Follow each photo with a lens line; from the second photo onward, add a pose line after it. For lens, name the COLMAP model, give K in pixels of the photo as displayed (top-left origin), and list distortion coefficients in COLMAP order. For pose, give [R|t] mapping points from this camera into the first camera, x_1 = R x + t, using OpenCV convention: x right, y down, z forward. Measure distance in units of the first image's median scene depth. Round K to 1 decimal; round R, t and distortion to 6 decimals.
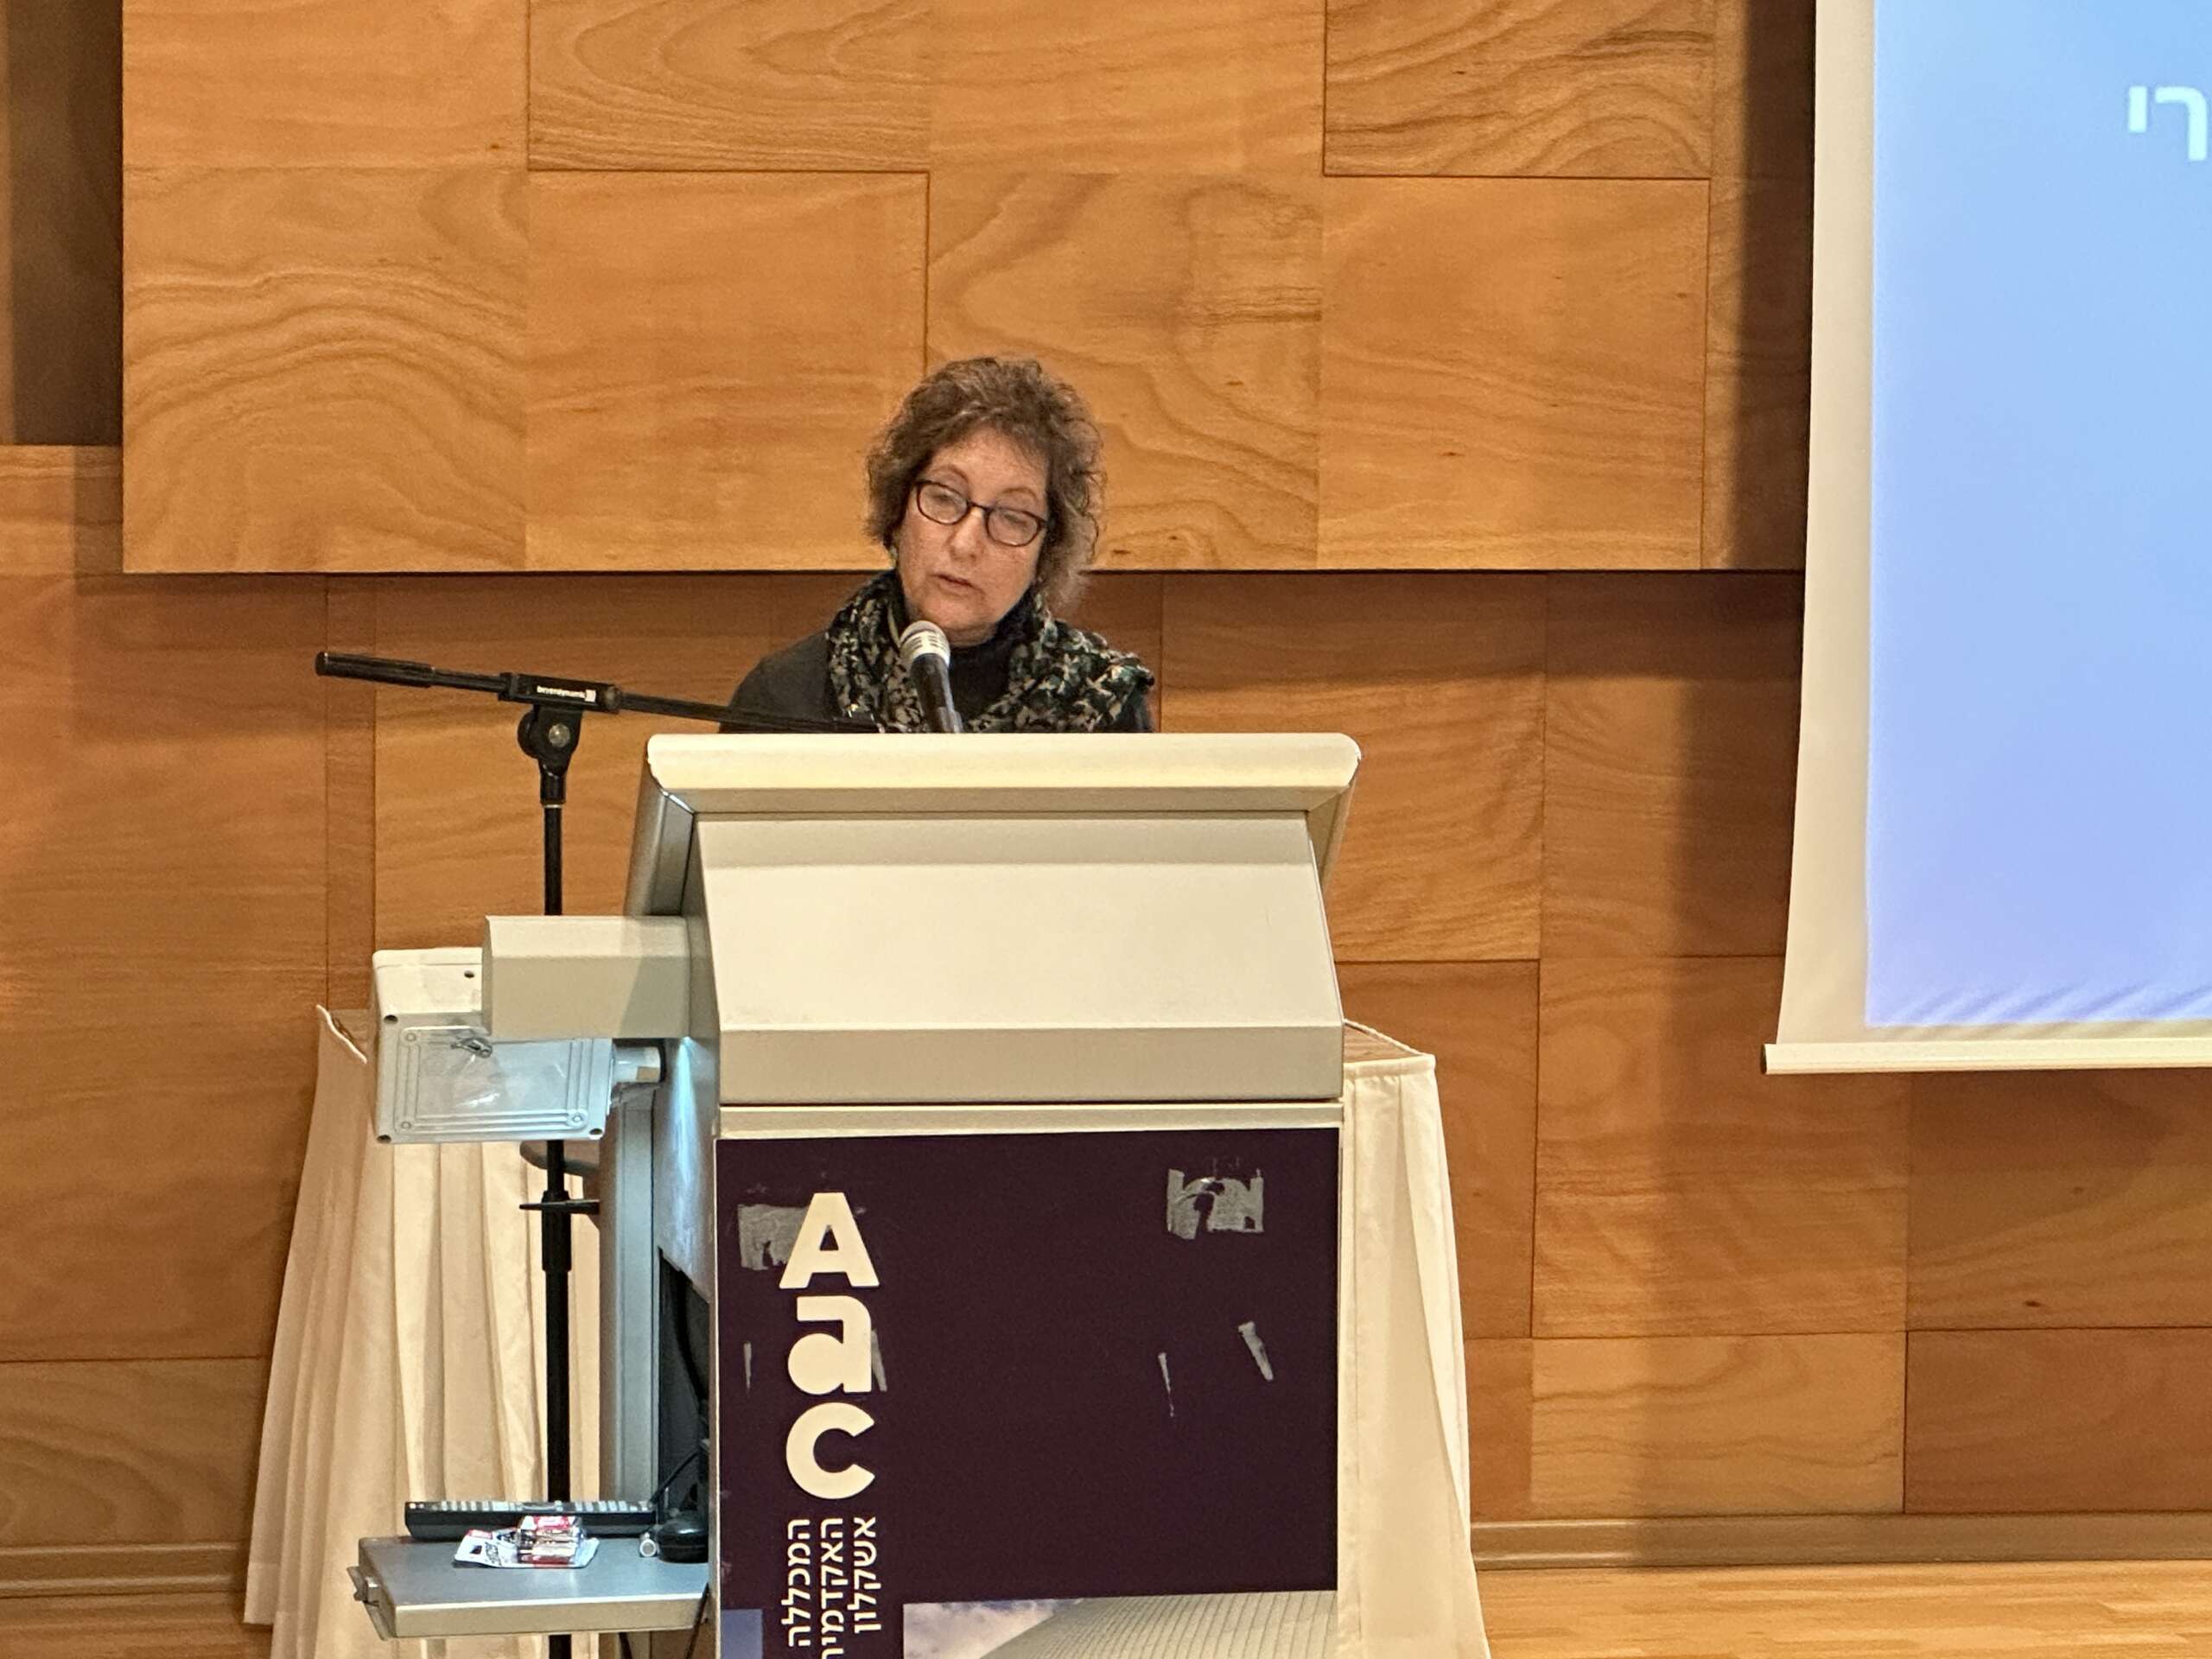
lens RADIAL K [[7820.5, 0, 1106.0], [0, 7820.5, 829.5], [0, 0, 1]] dist [-0.231477, 0.935357]
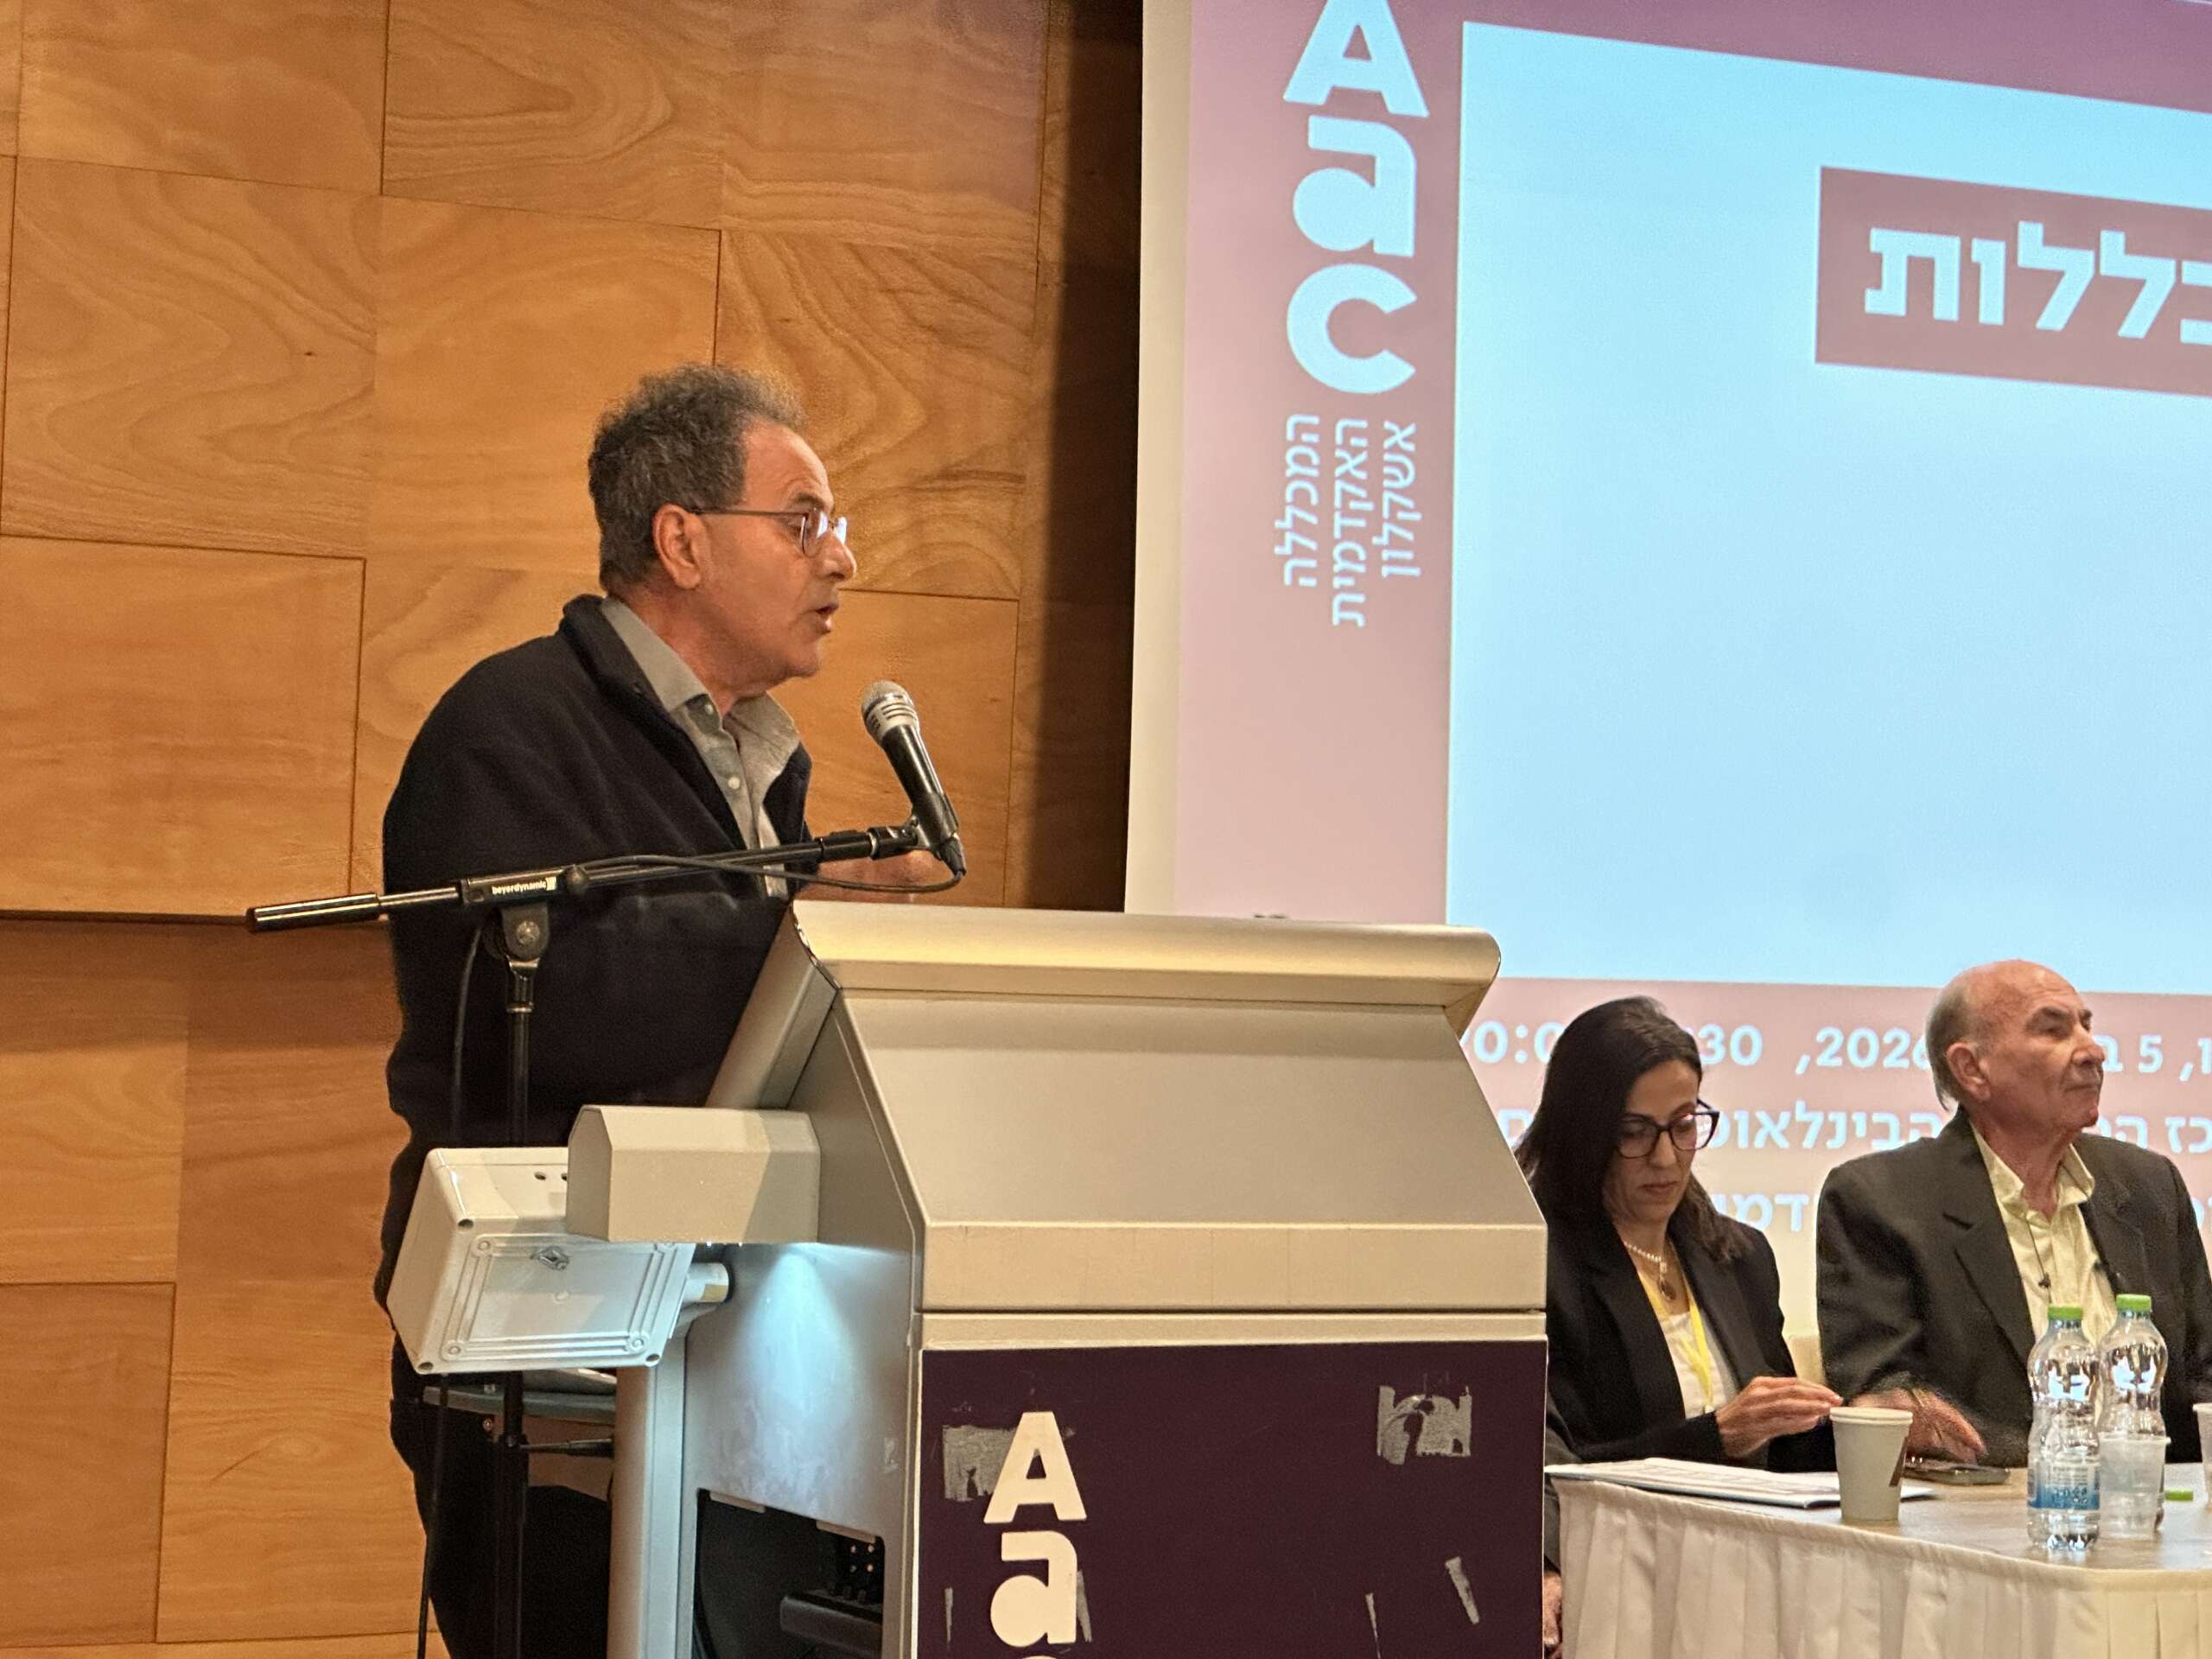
lens RADIAL K [[4972.4, 0, 1074.1], [0, 4972.4, 829.6], [0, 0, 1]] dist [-0.005715, 3.719315]
pose [[0.959533, 0.027353, 0.280265, -0.123506], [0.000202, 0.995204, -0.097821, 0.023429], [-0.281596, 0.093919, 0.954926, 0.298191]]
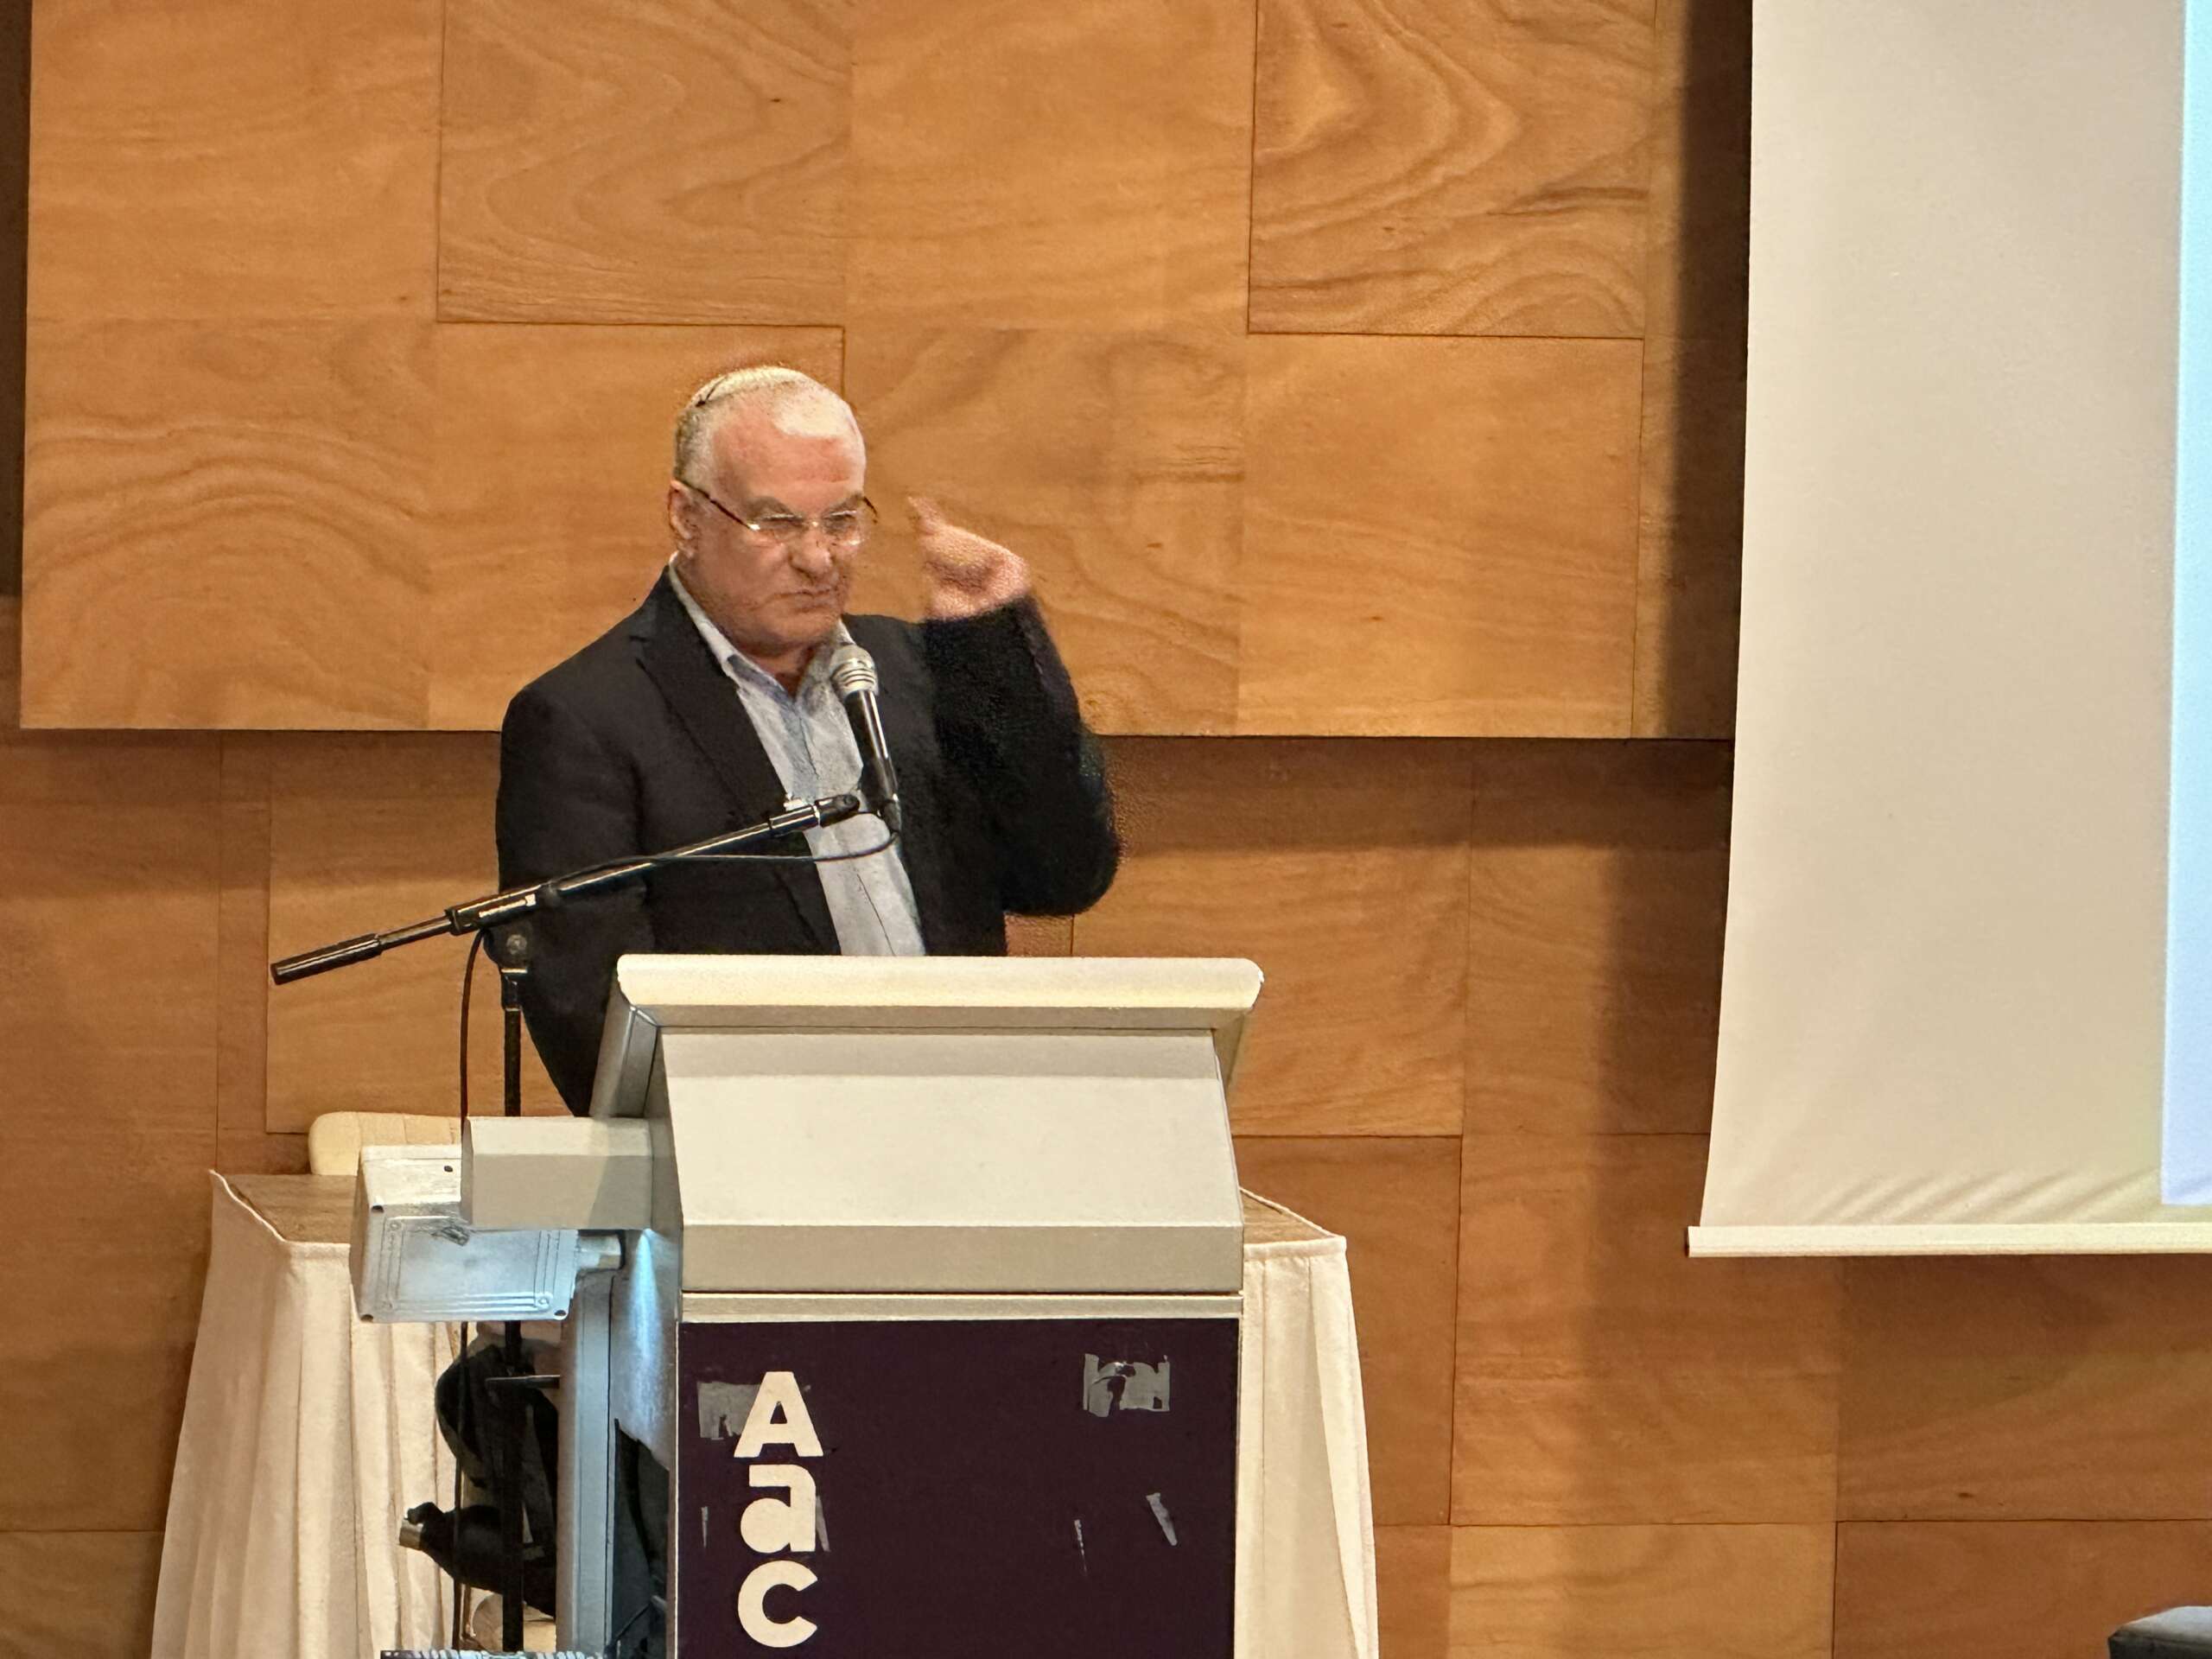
lens RADIAL K [[10610.7, 0, 1106.0], [0, 10610.7, 829.5], [0, 0, 1]] dist [-0.285600, -6.801038]
pose [[0.999865, 0.011258, 0.011995, -0.005161], [-0.011213, 0.999930, -0.003773, -0.016555], [-0.012037, 0.003638, 0.999921, -0.330240]]
